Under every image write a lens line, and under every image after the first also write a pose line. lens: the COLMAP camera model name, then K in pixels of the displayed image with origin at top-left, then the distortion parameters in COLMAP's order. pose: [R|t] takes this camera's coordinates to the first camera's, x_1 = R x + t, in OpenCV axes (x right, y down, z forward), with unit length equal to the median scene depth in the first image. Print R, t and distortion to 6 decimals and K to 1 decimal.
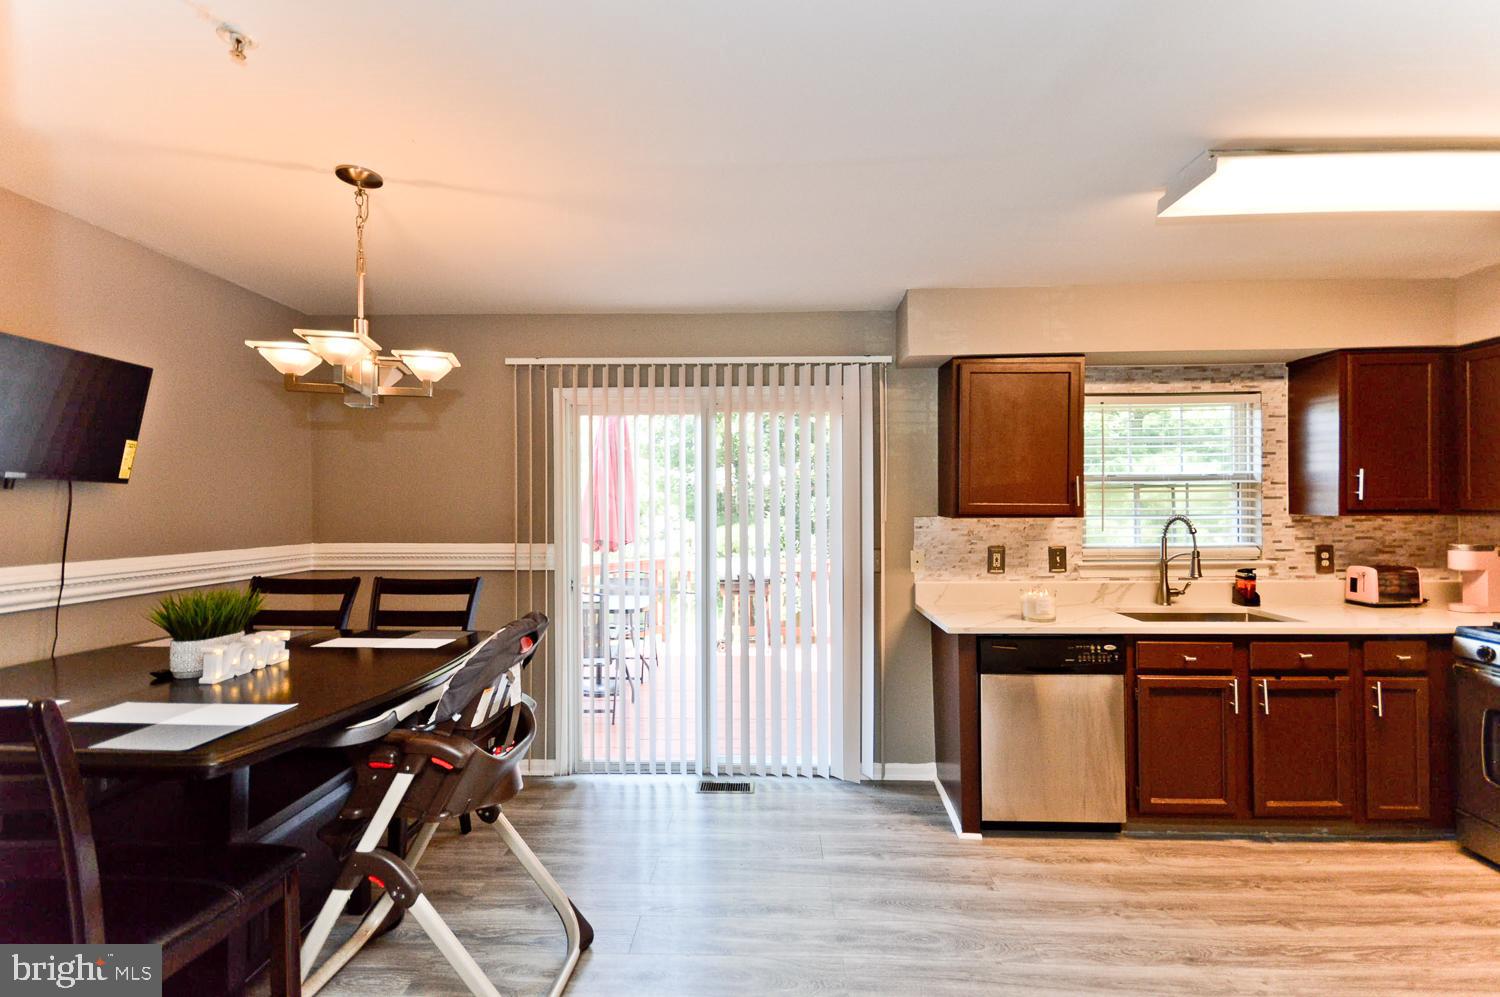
lens RADIAL K [[656.5, 0, 749.3], [0, 656.5, 506.0], [0, 0, 1]] dist [0.001083, -0.000021]
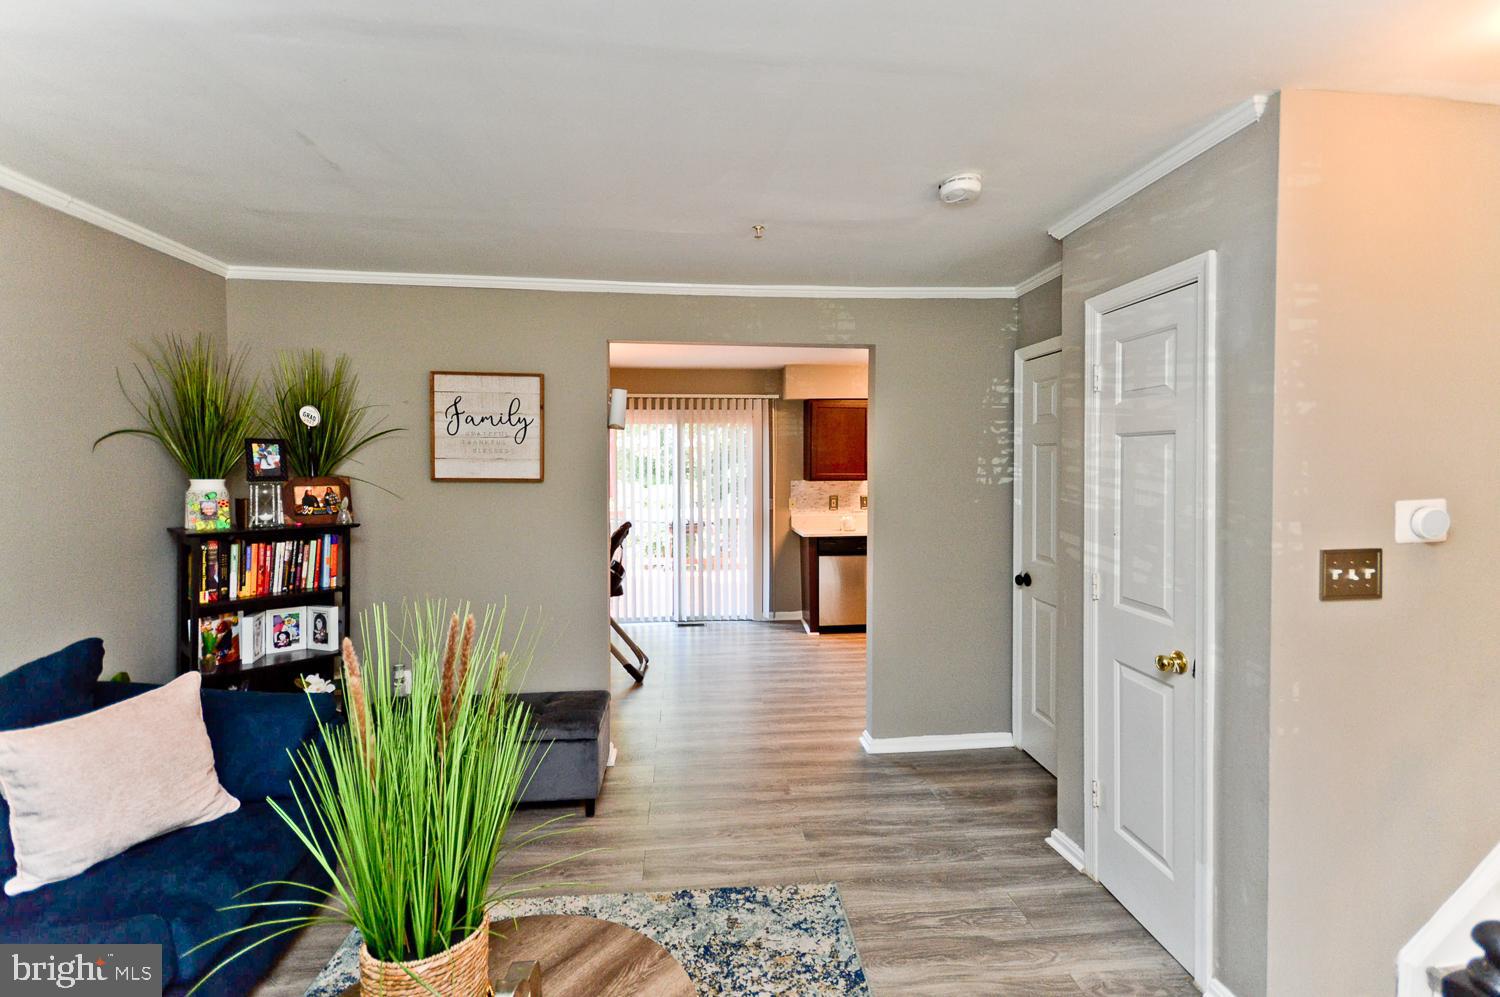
lens RADIAL K [[677.9, 0, 753.4], [0, 677.9, 469.9], [0, 0, 1]] dist [0.013945, 0.000309]
pose [[0.989599, -0.001631, 0.143844, -0.138128], [0.000866, 0.999985, 0.005380, -0.024574], [-0.143850, -0.005199, 0.989586, -0.937000]]
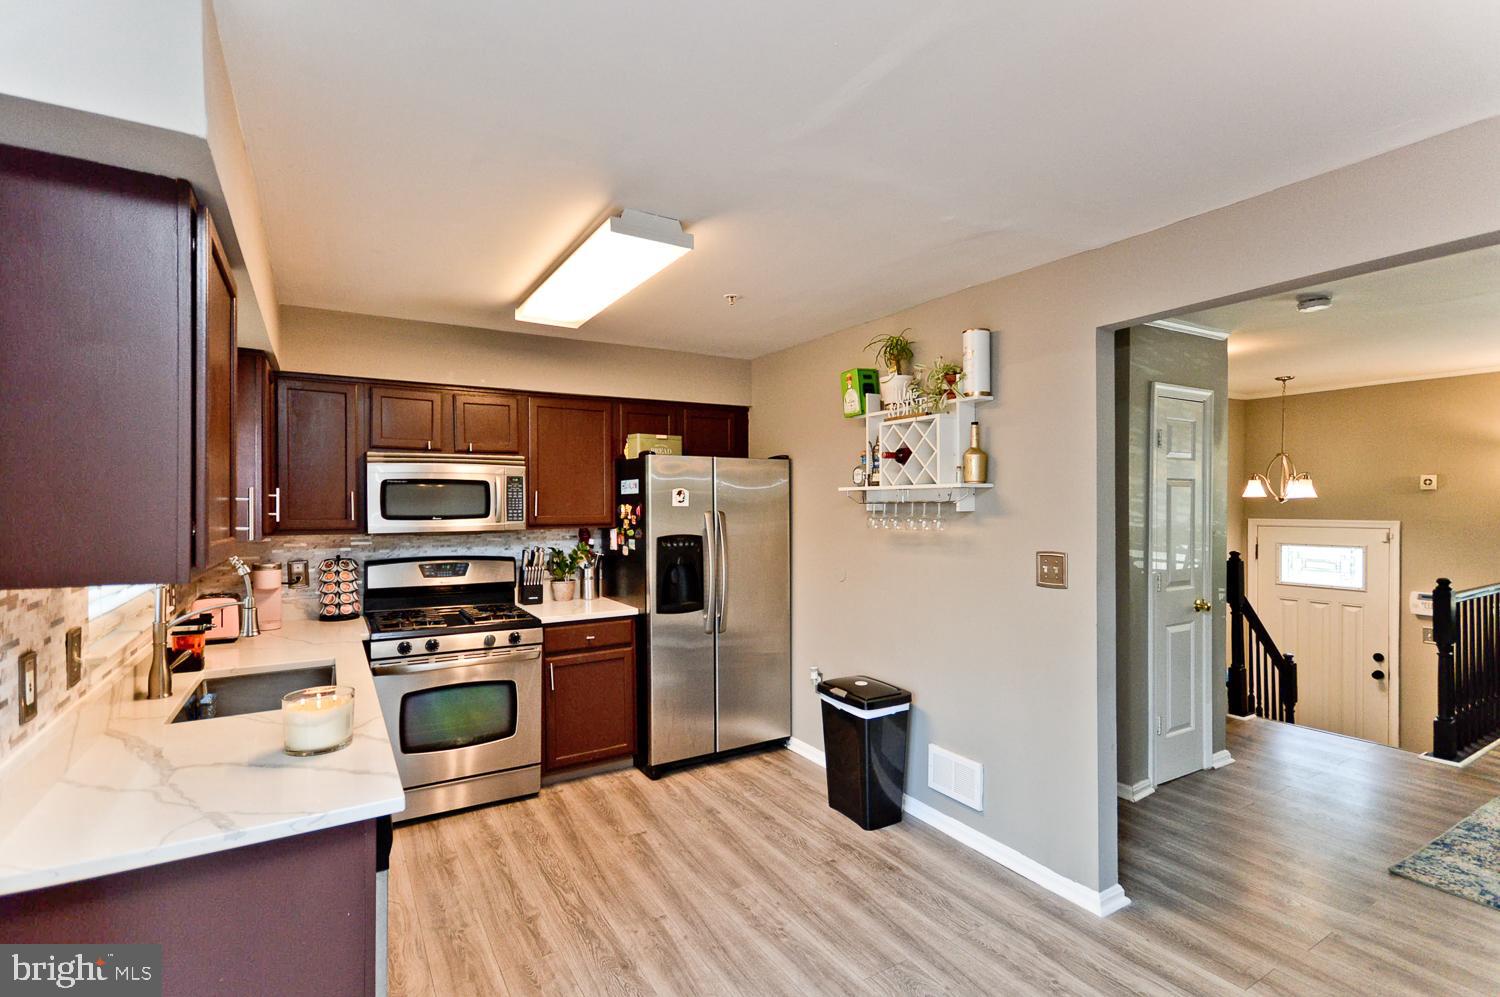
lens RADIAL K [[702.8, 0, 751.7], [0, 702.8, 508.7], [0, 0, 1]] dist [0.015628, 0.000383]
pose [[-0.560189, -0.001321, 0.828363, -0.233321], [0.006487, 0.999961, 0.005981, -0.026903], [-0.828339, 0.008724, -0.560159, 0.917376]]
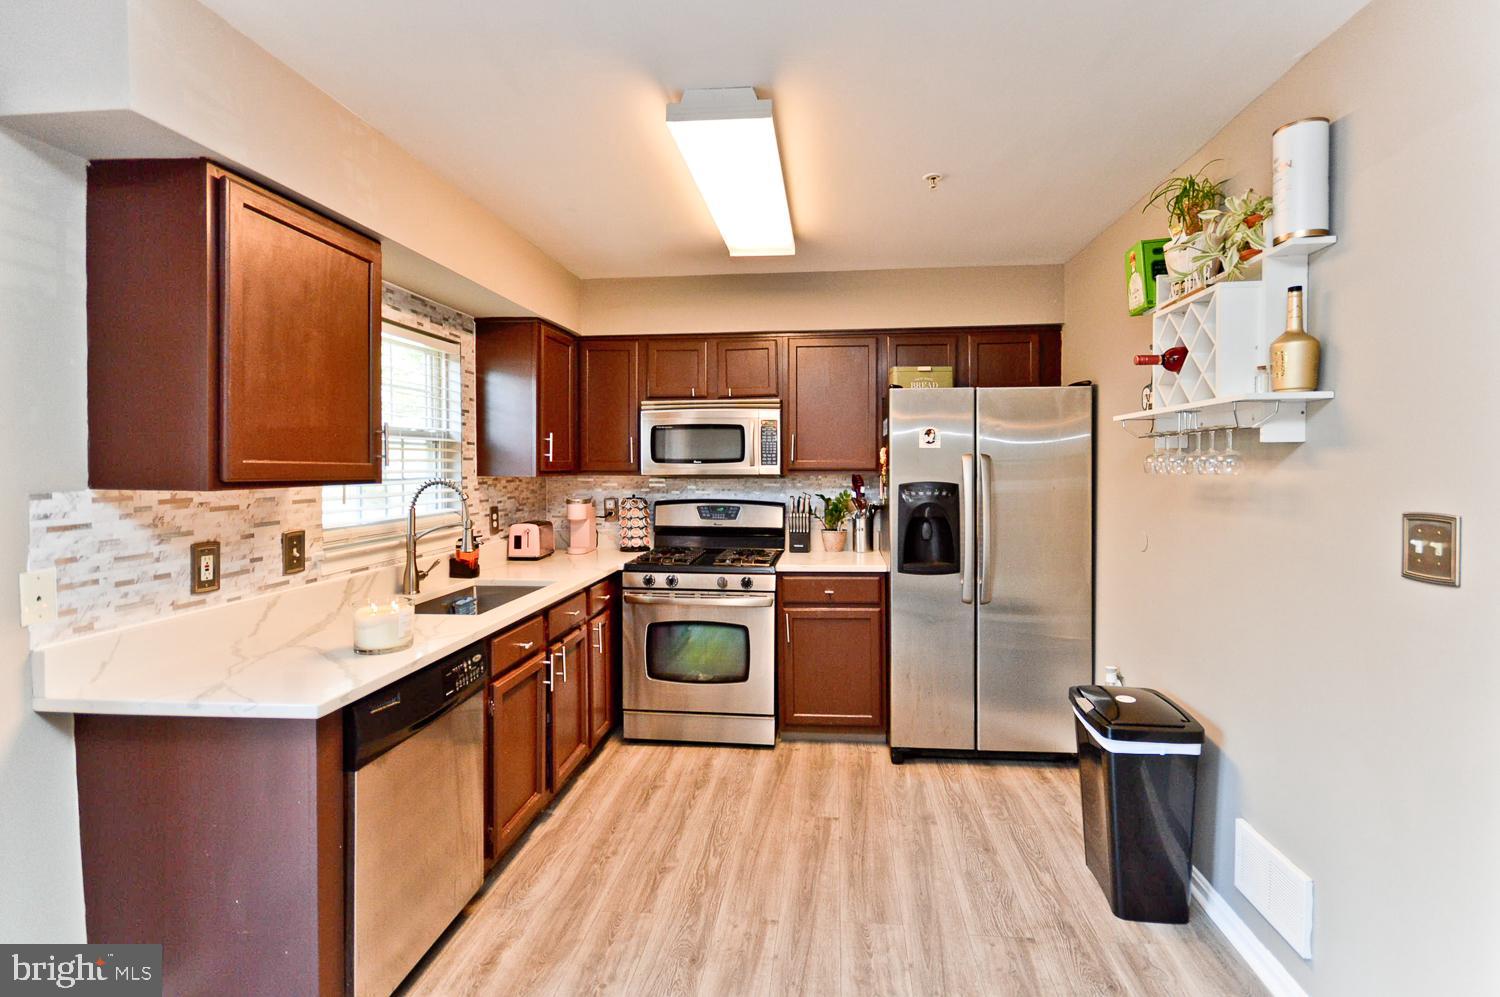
lens RADIAL K [[697.4, 0, 776.6], [0, 697.4, 476.7], [0, 0, 1]] dist [0.015685, 0.000875]
pose [[0.043371, -0.011219, 0.998996, -0.184671], [0.003808, 0.999932, 0.011065, 0.003611], [-0.999052, 0.003325, 0.043411, 0.528597]]
